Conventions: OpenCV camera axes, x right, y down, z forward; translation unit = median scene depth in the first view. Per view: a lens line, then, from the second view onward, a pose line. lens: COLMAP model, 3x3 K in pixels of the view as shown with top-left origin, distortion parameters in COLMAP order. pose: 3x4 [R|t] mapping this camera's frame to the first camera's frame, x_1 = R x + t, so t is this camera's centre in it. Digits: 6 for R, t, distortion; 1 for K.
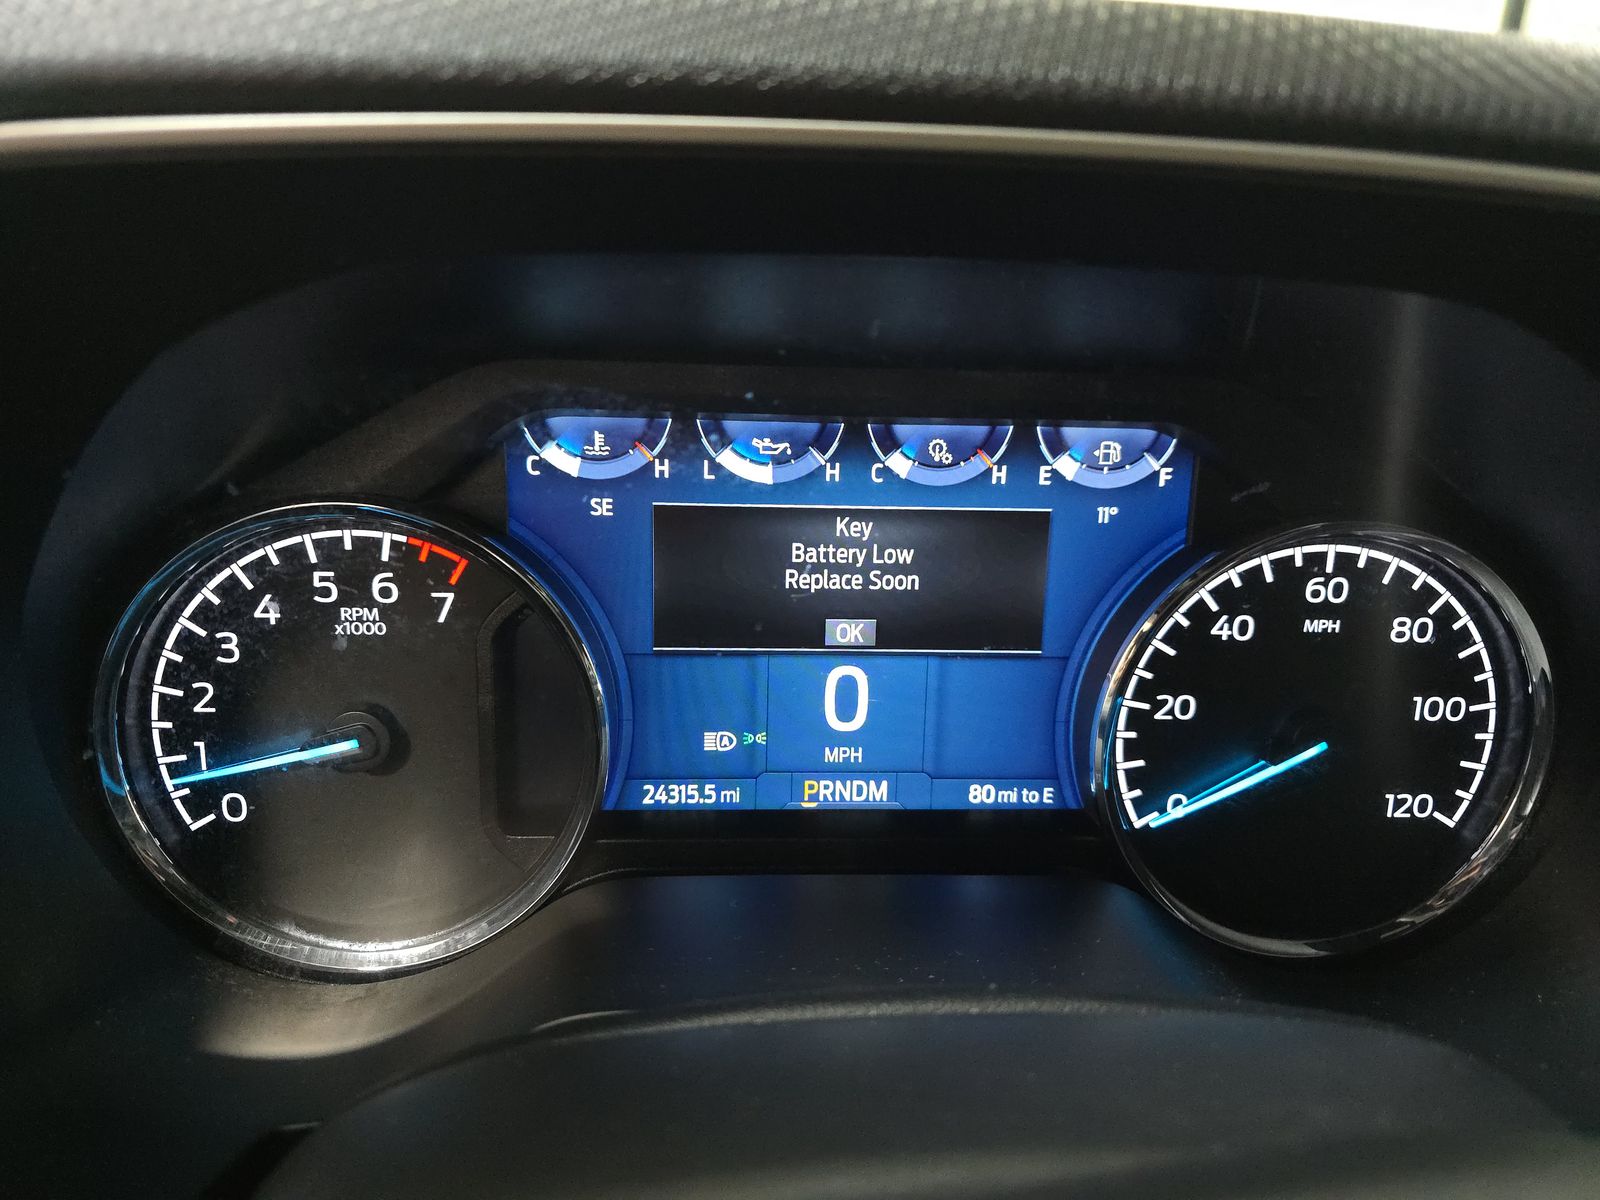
lens RADIAL K [[1088.1, 0, 800.0], [0, 1088.1, 600.0], [0, 0, 1]] dist [0.053278, -0.073157]
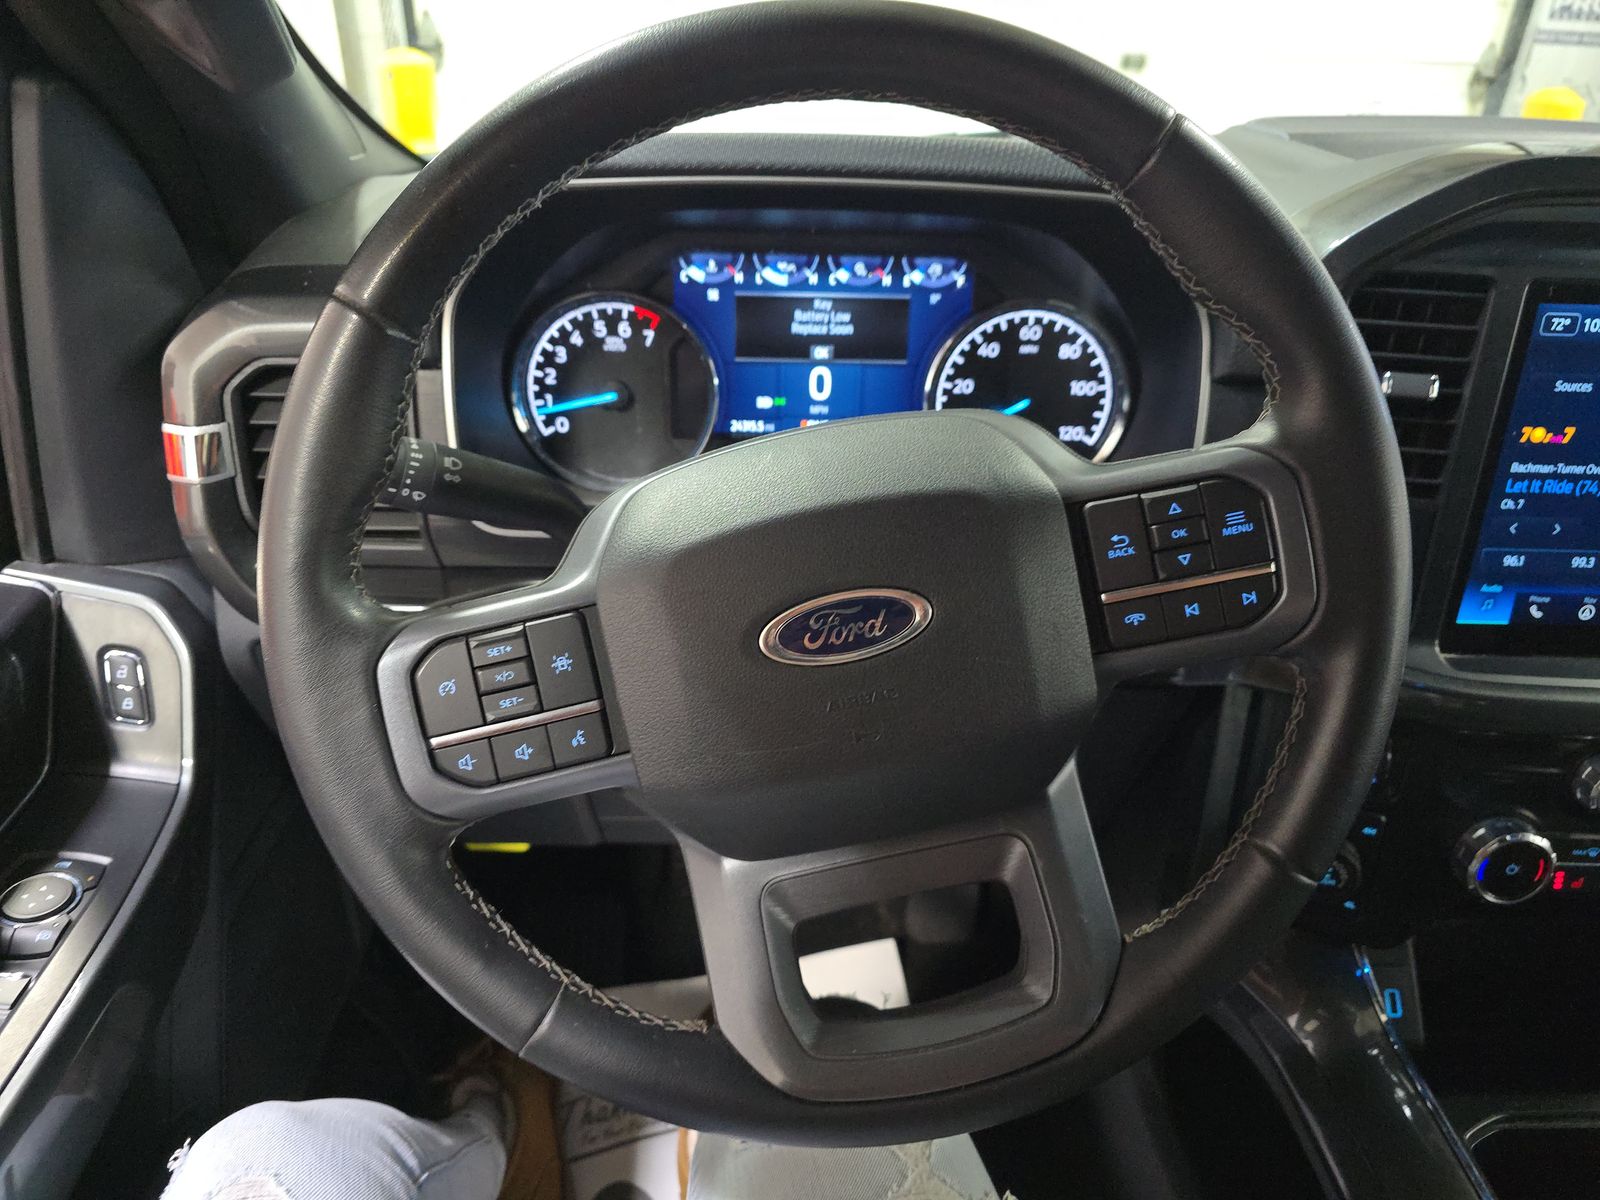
lens RADIAL K [[1088.1, 0, 800.0], [0, 1088.1, 600.0], [0, 0, 1]] dist [0.053278, -0.073157]
pose [[0.999105, 0.011959, -0.040580, 0.100947], [-0.004968, 0.985743, 0.168185, 0.157894], [0.042013, -0.167833, 0.984920, -1.346396]]
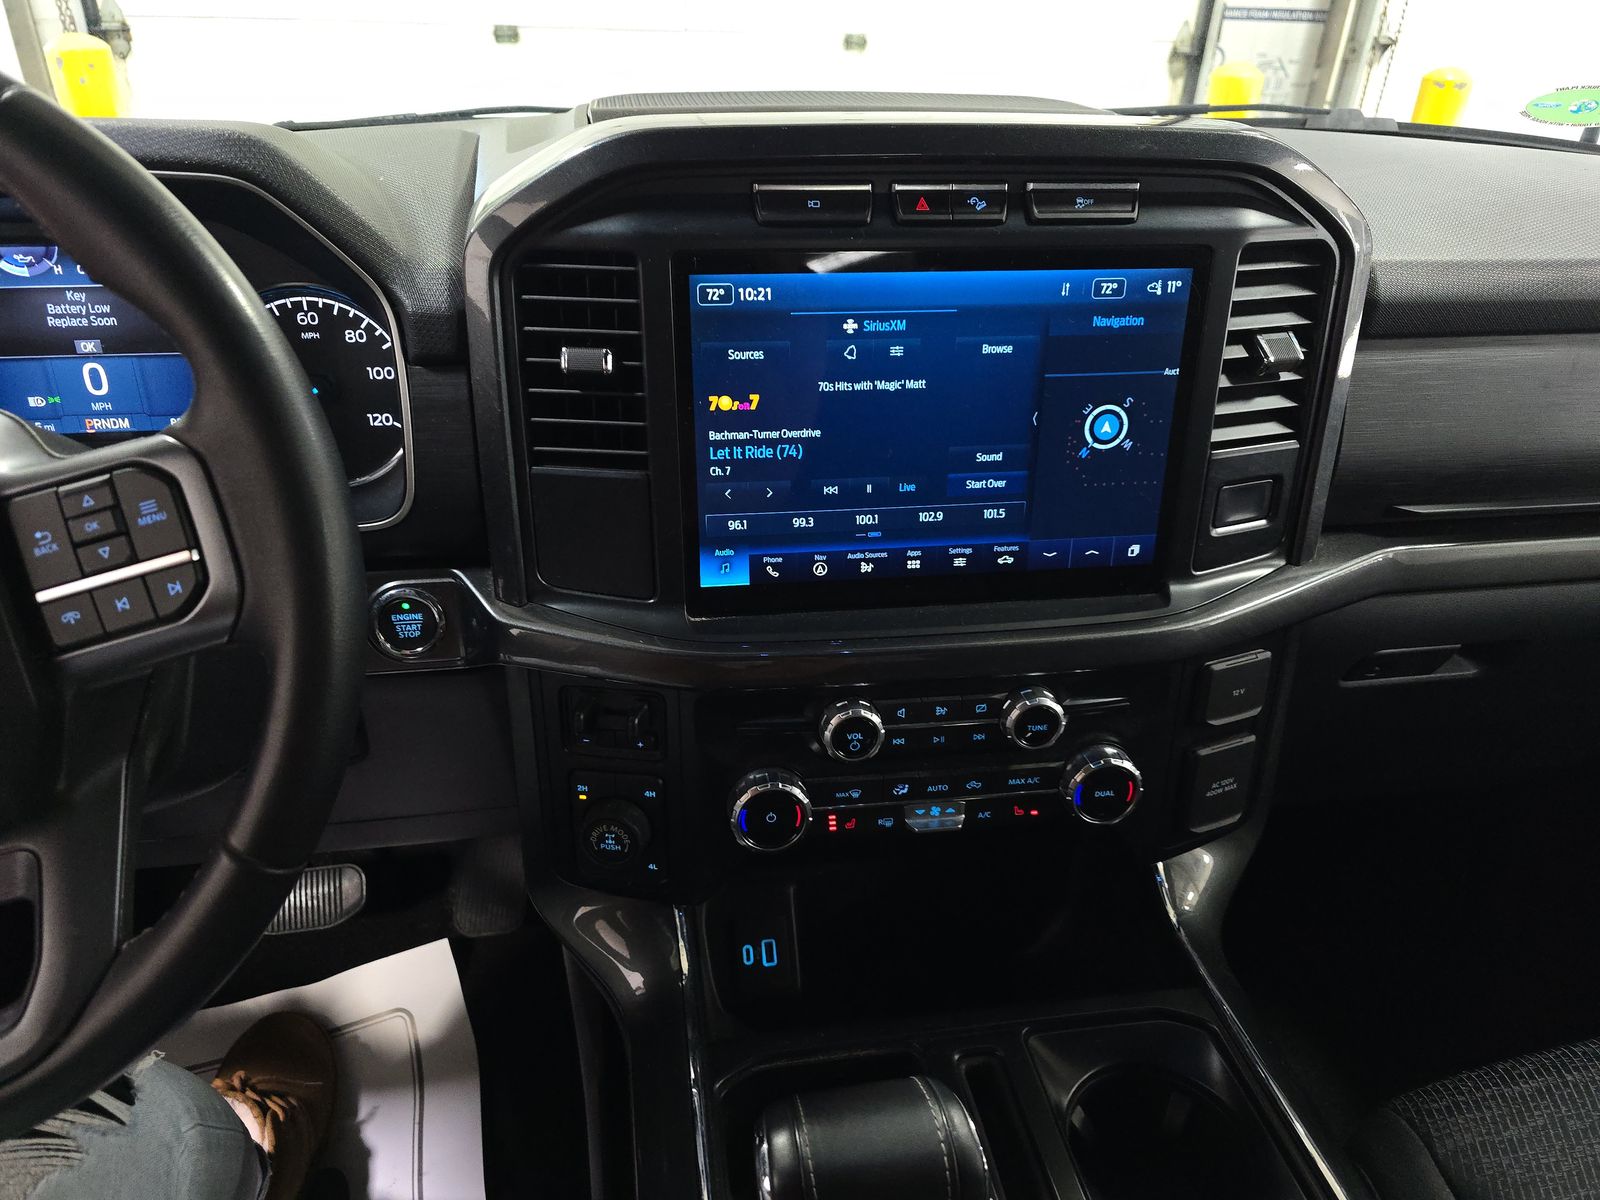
lens RADIAL K [[1074.5, 0, 800.0], [0, 1074.5, 600.0], [0, 0, 1]] dist [0.063356, -0.069204]
pose [[0.994666, -0.058904, 0.084671, 1.249079], [0.042309, 0.981658, 0.185898, 0.182849], [-0.094068, -0.181324, 0.978914, -1.344970]]
